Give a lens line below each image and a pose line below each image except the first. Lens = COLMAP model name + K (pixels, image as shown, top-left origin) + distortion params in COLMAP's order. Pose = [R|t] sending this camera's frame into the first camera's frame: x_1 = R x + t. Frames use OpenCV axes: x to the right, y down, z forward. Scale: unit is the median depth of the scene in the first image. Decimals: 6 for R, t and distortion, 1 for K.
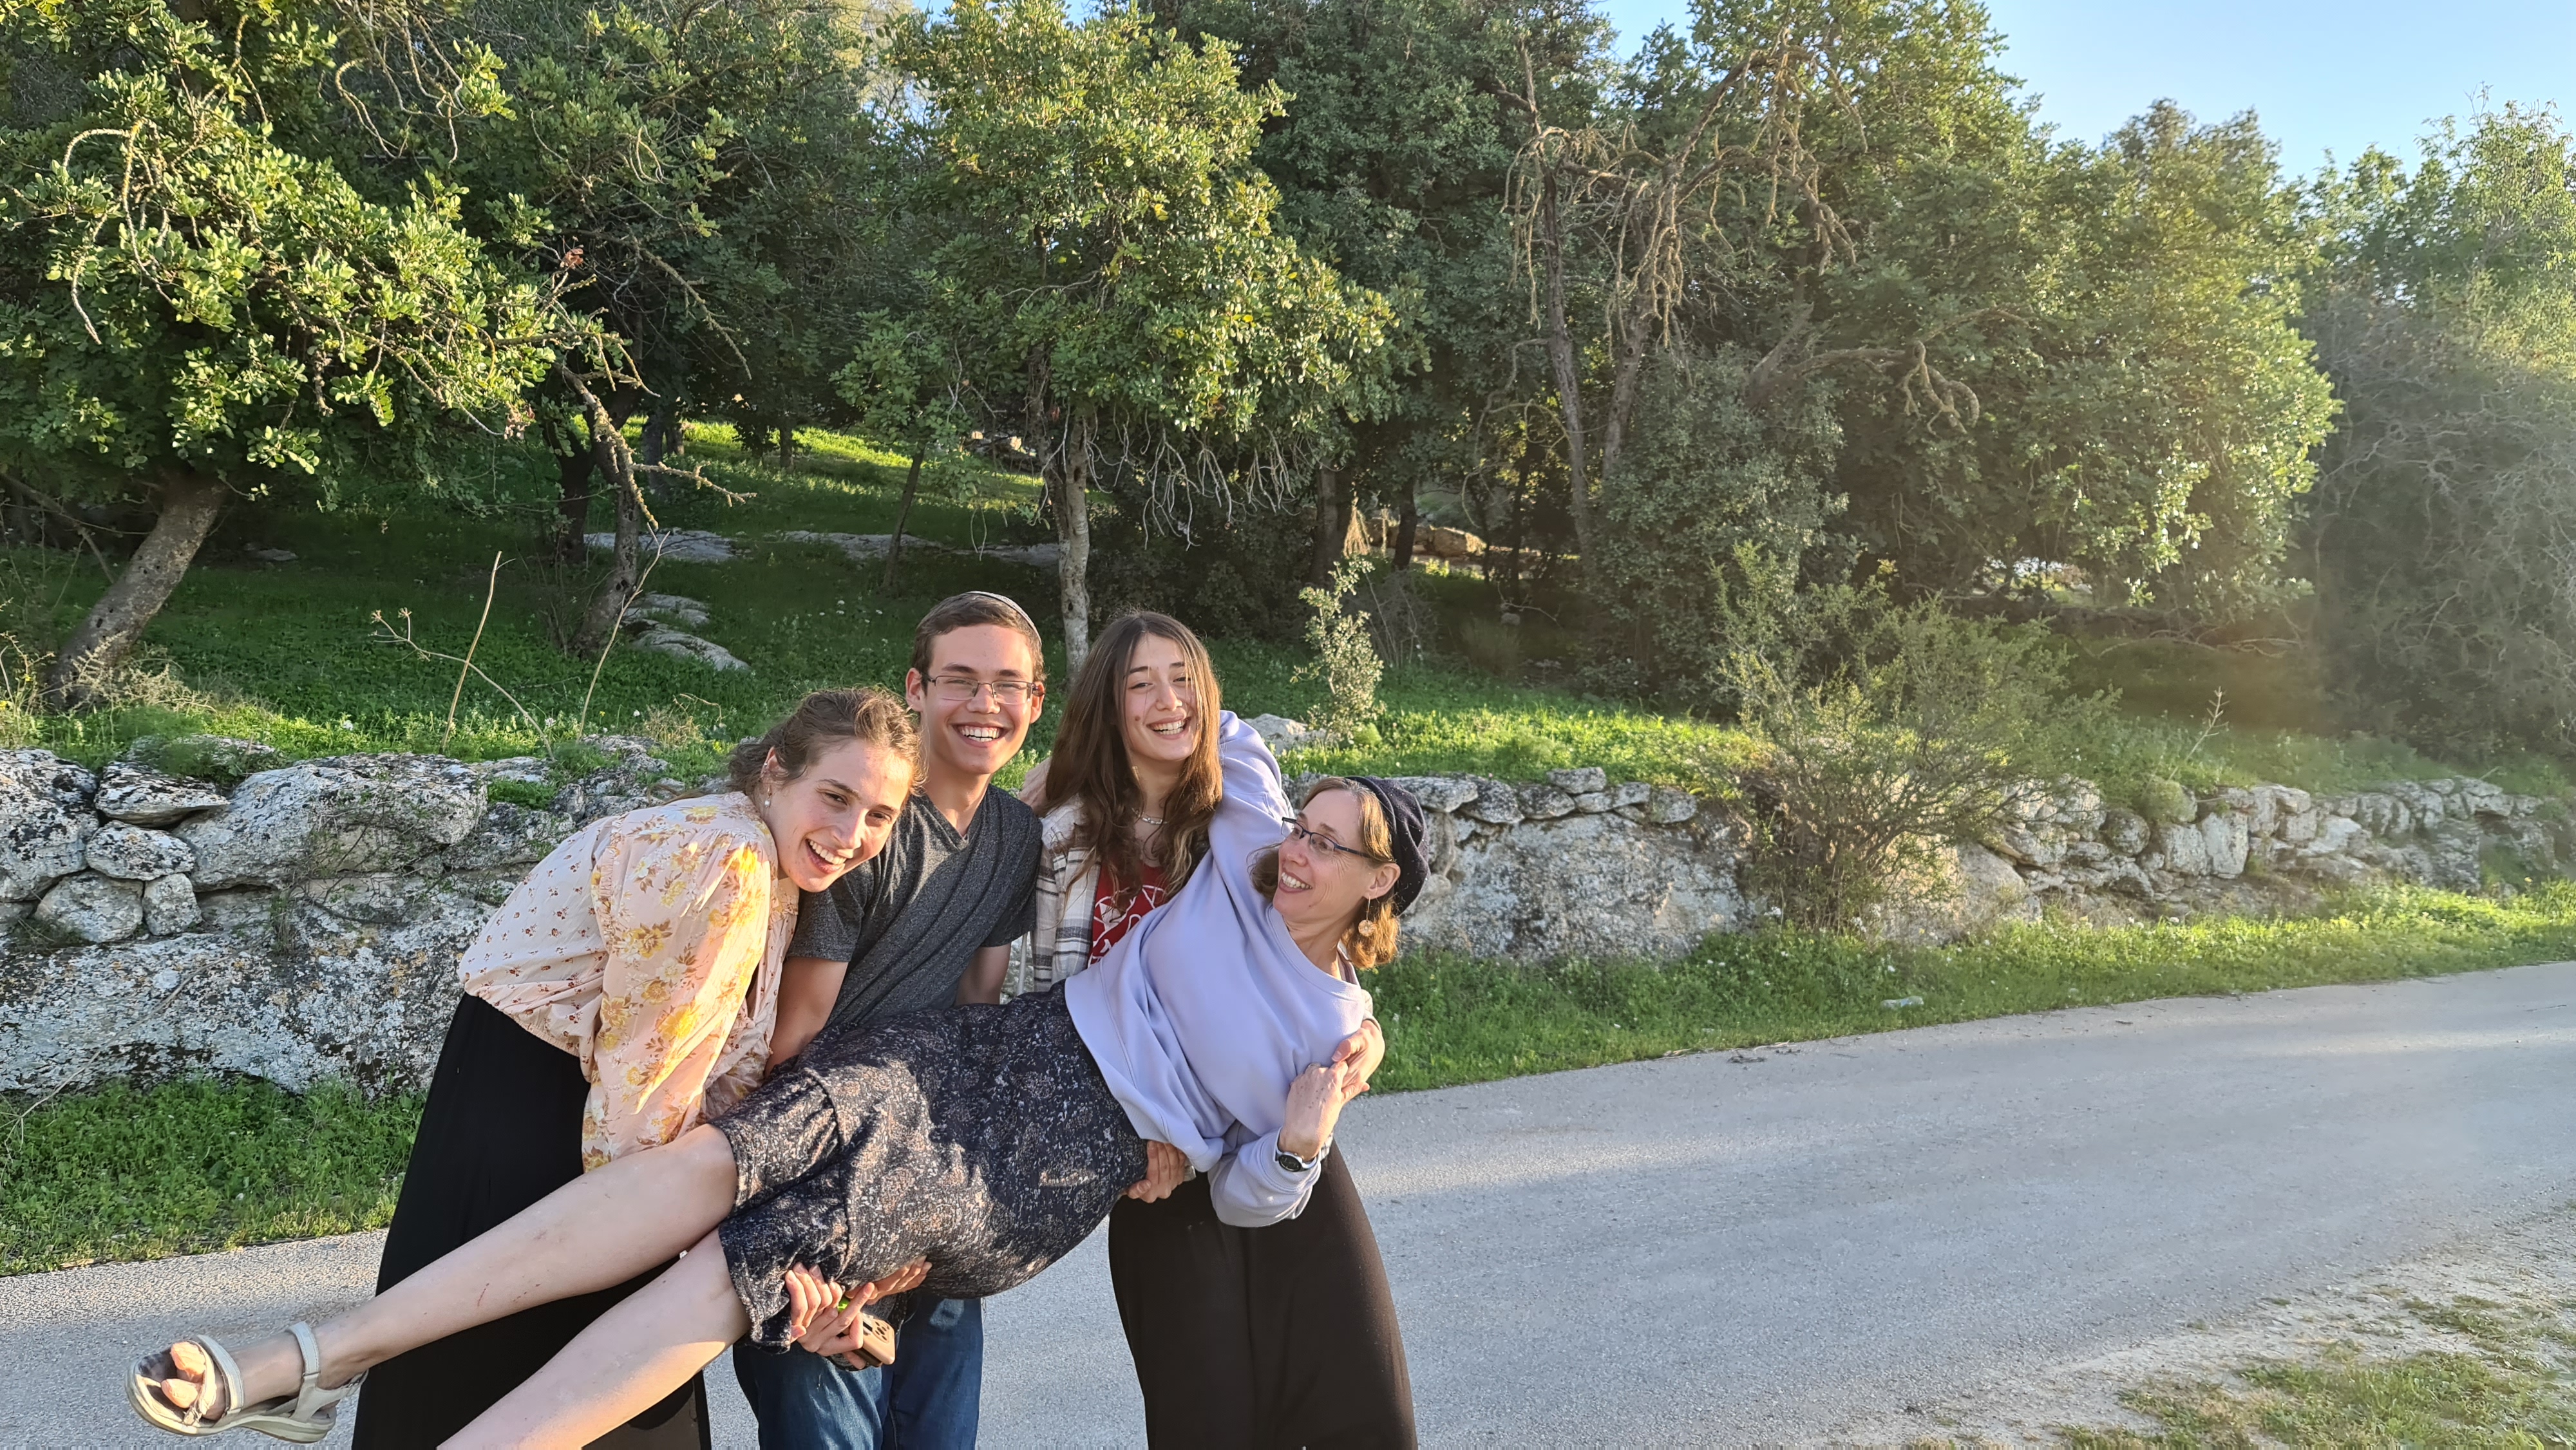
lens RADIAL K [[1888.4, 0, 1261.4], [0, 1888.4, 761.0], [0, 0, 1]] dist [0.068569, -0.050711]
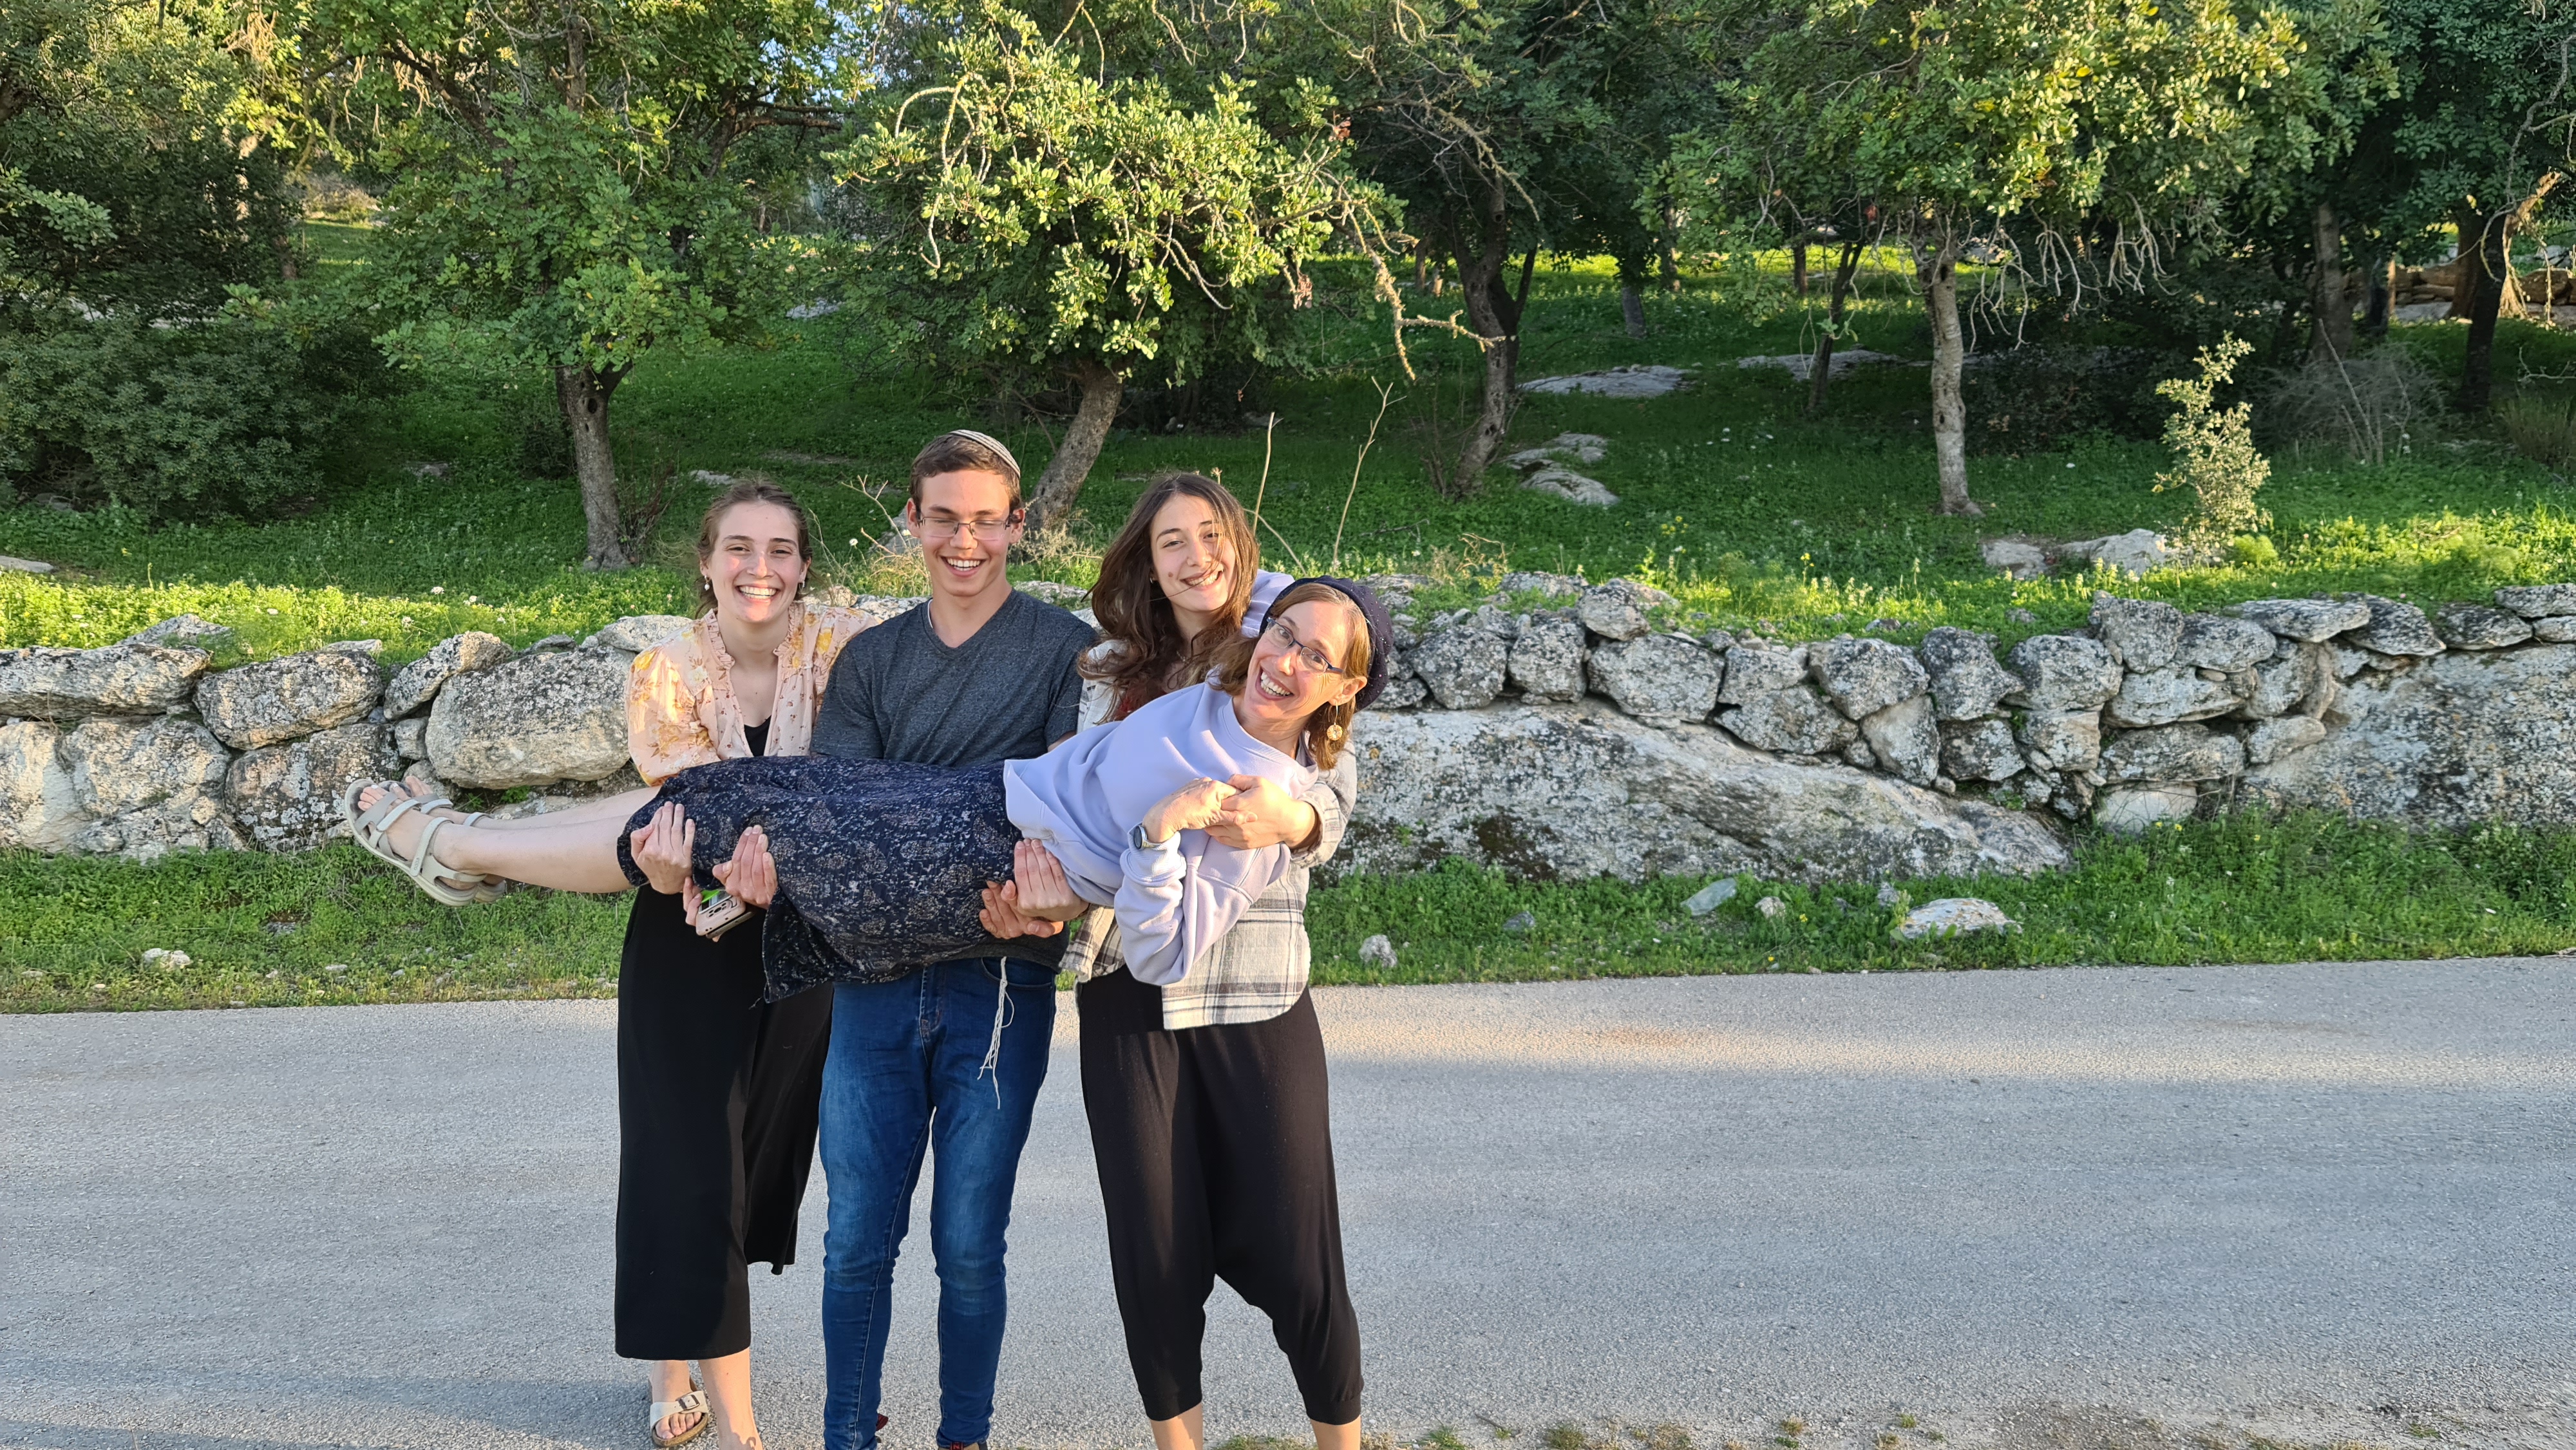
lens RADIAL K [[1888.4, 0, 1297.1], [0, 1888.4, 744.0], [0, 0, 1]] dist [0.068569, -0.050711]
pose [[0.843293, 0.026279, -0.536812, 0.170996], [0.017276, 0.996962, 0.075943, 0.000131], [0.537177, -0.073316, 0.840277, 0.048969]]
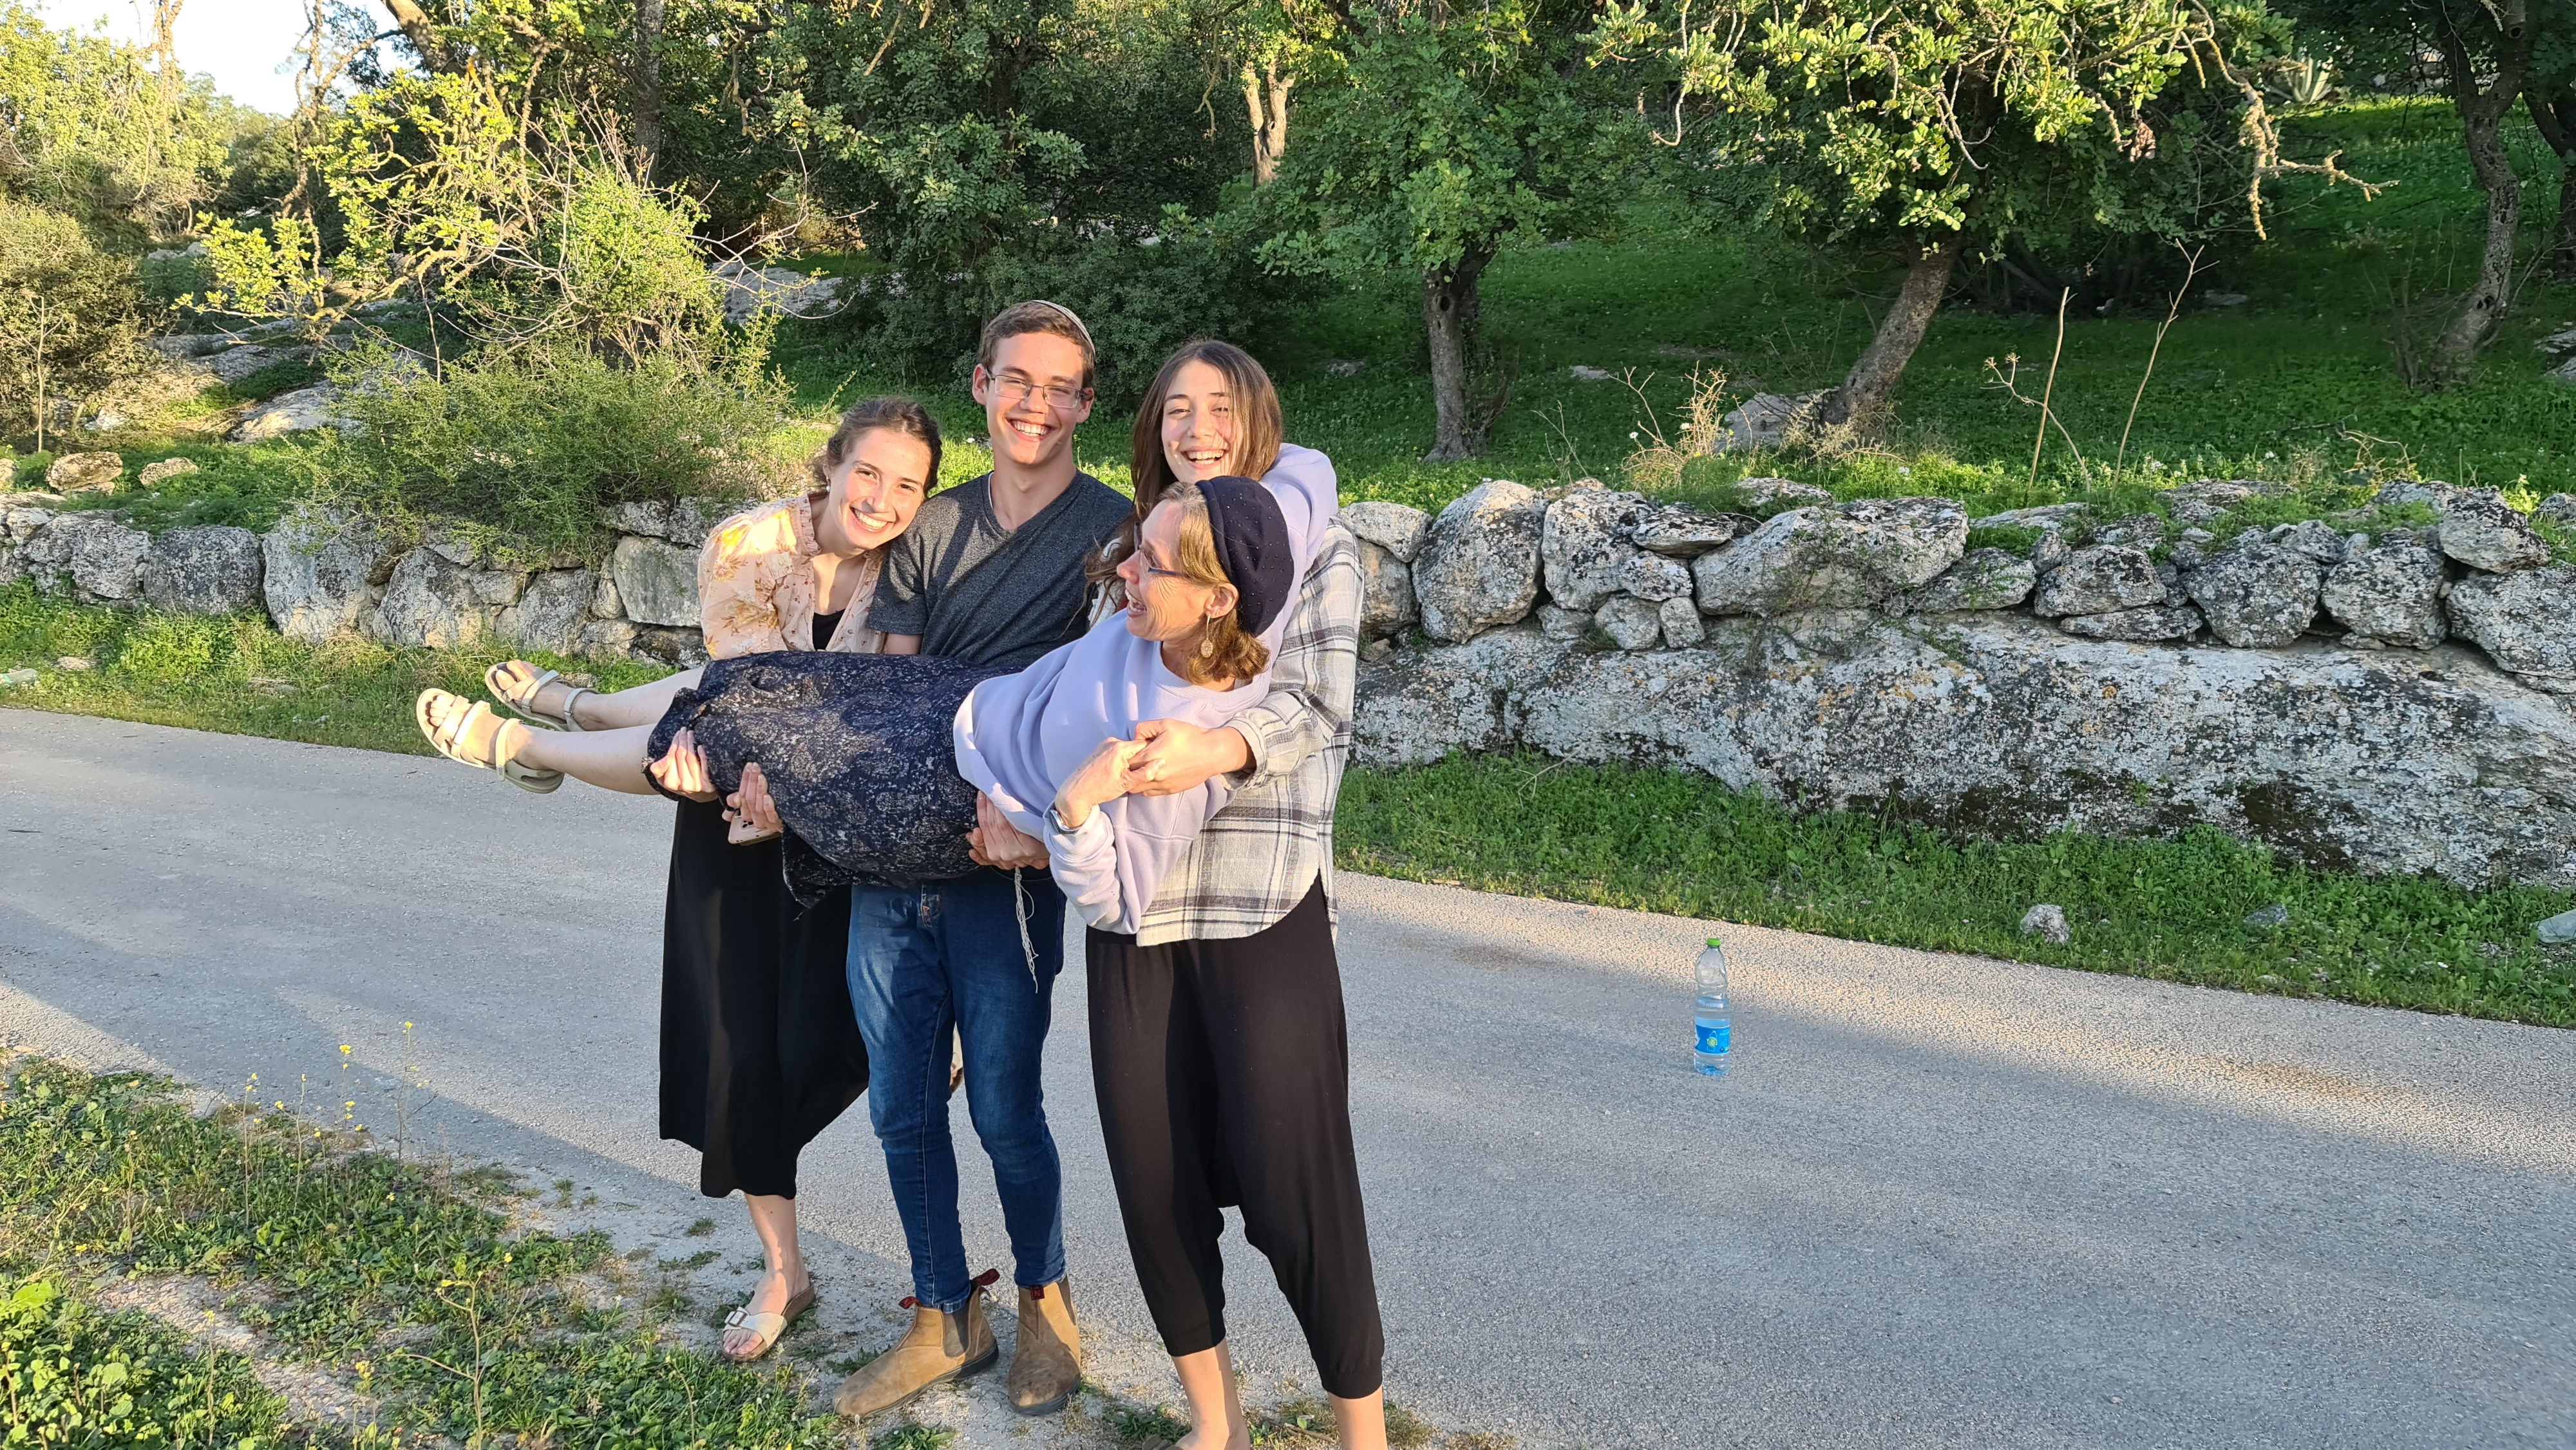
lens RADIAL K [[1888.4, 0, 1265.2], [0, 1888.4, 717.3], [0, 0, 1]] dist [0.068569, -0.050711]
pose [[0.438278, 0.110618, -0.892007, 0.243039], [-0.019300, 0.993328, 0.113700, 0.002933], [0.898632, -0.032617, 0.437488, 0.168808]]
